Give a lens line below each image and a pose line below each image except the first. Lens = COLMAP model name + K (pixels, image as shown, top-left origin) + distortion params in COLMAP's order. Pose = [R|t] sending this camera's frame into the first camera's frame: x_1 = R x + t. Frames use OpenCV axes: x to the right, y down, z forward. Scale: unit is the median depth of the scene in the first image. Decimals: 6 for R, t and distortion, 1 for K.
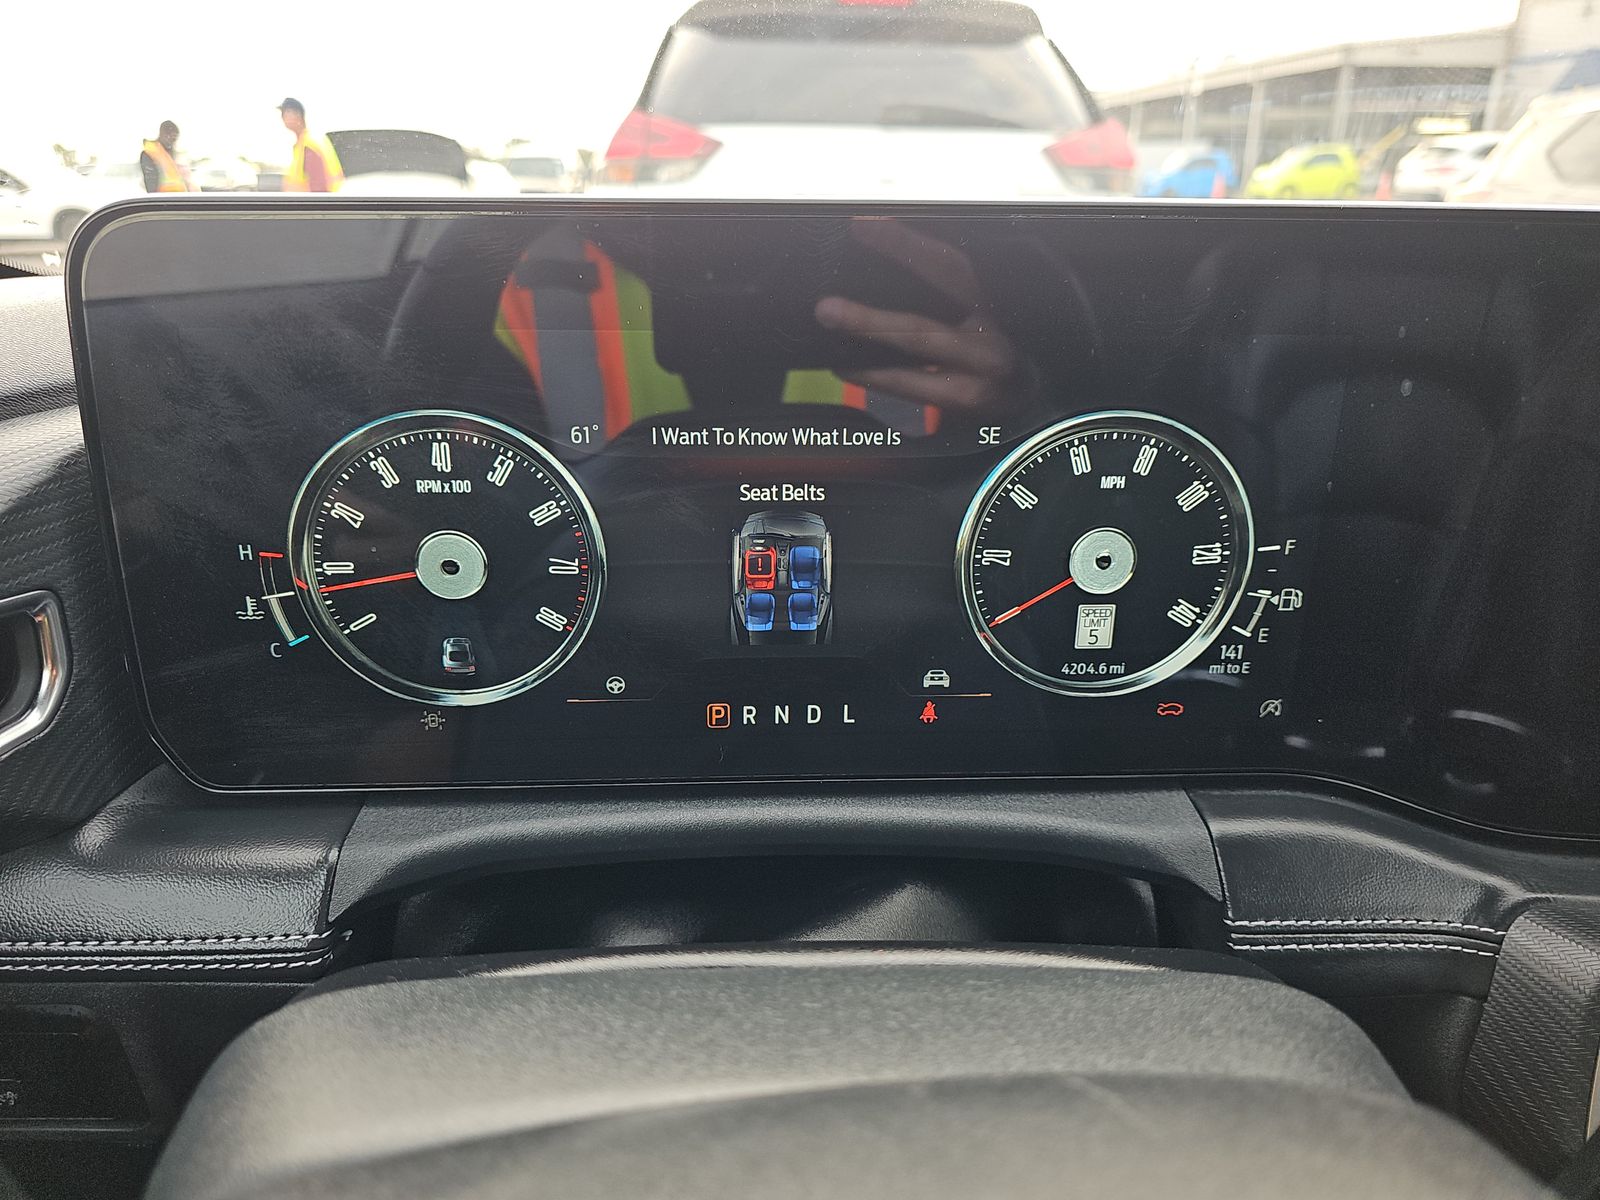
lens RADIAL K [[1055.6, 0, 803.5], [0, 1055.6, 602.5], [0, 0, 1]] dist [0.020441, -0.005083]
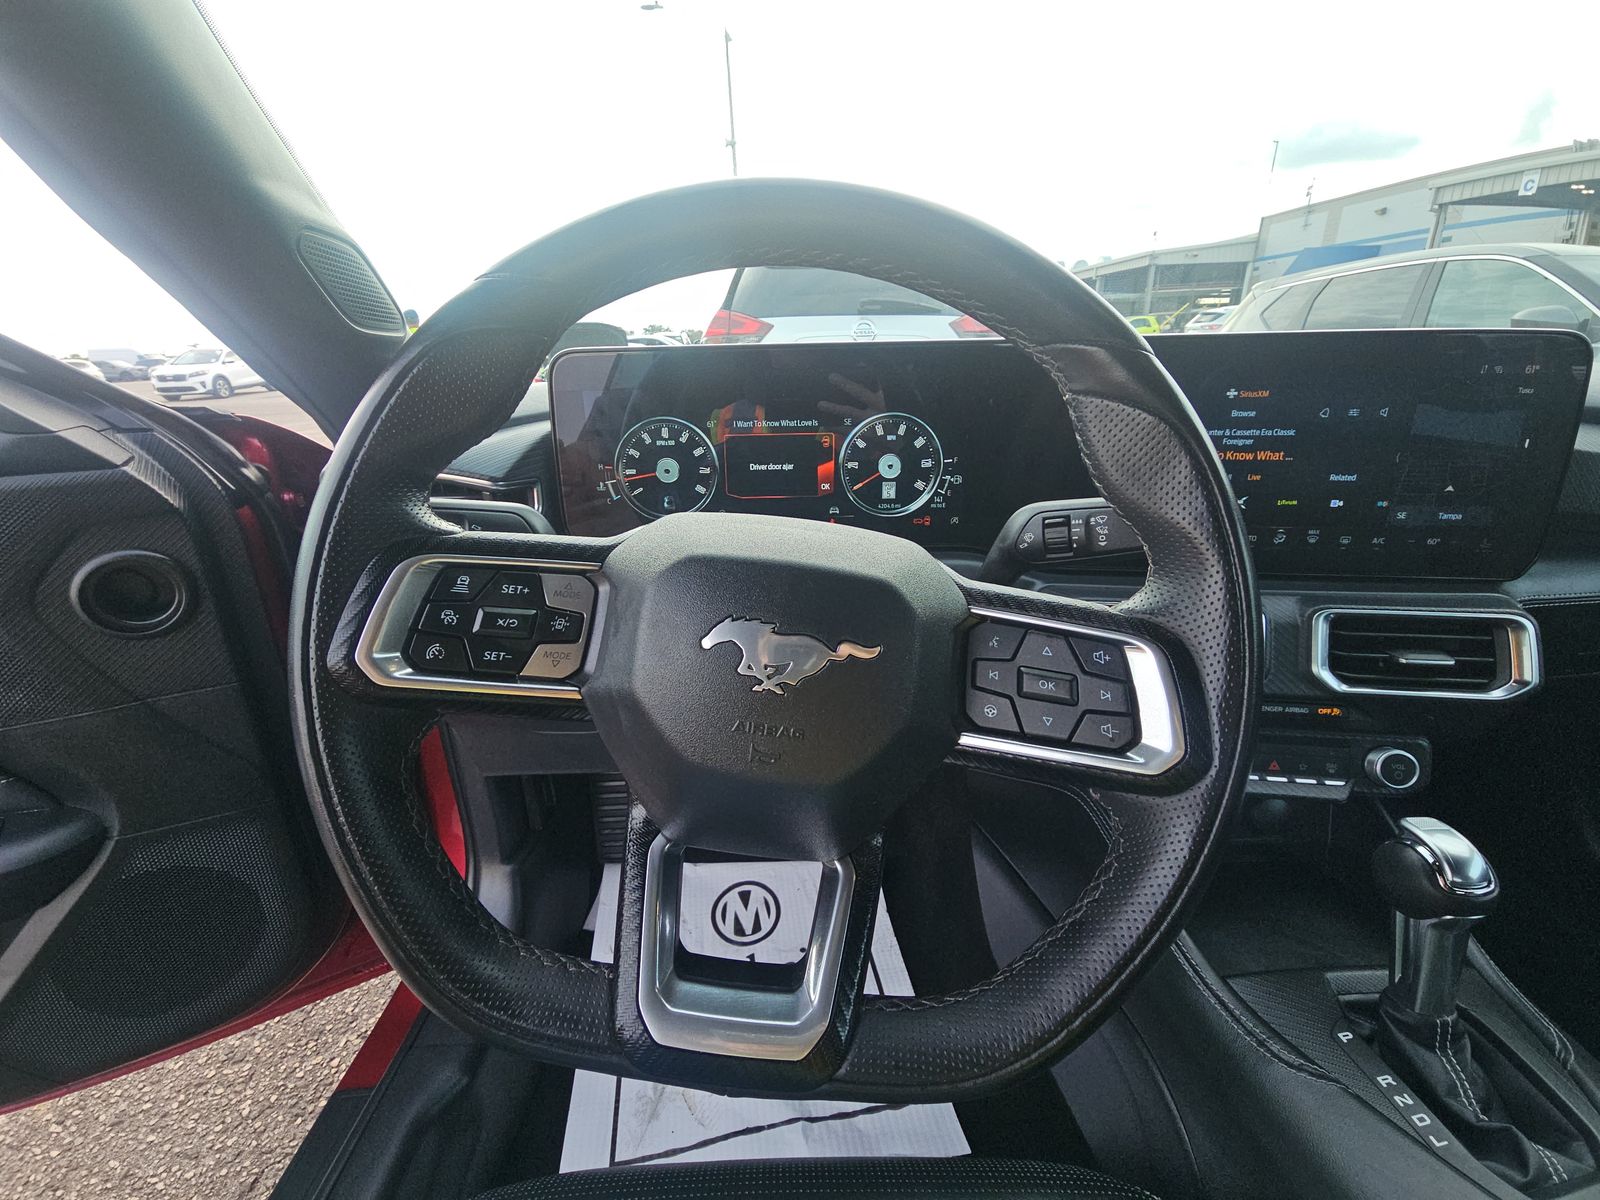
lens RADIAL K [[638.1, 0, 793.5], [0, 638.1, 587.0], [0, 0, 1]] dist [0.002571, 0.000032]
pose [[0.998631, -0.012279, -0.050851, 0.107271], [0.011365, 0.999769, -0.018238, 0.326294], [0.051064, 0.017635, 0.998540, -0.762172]]
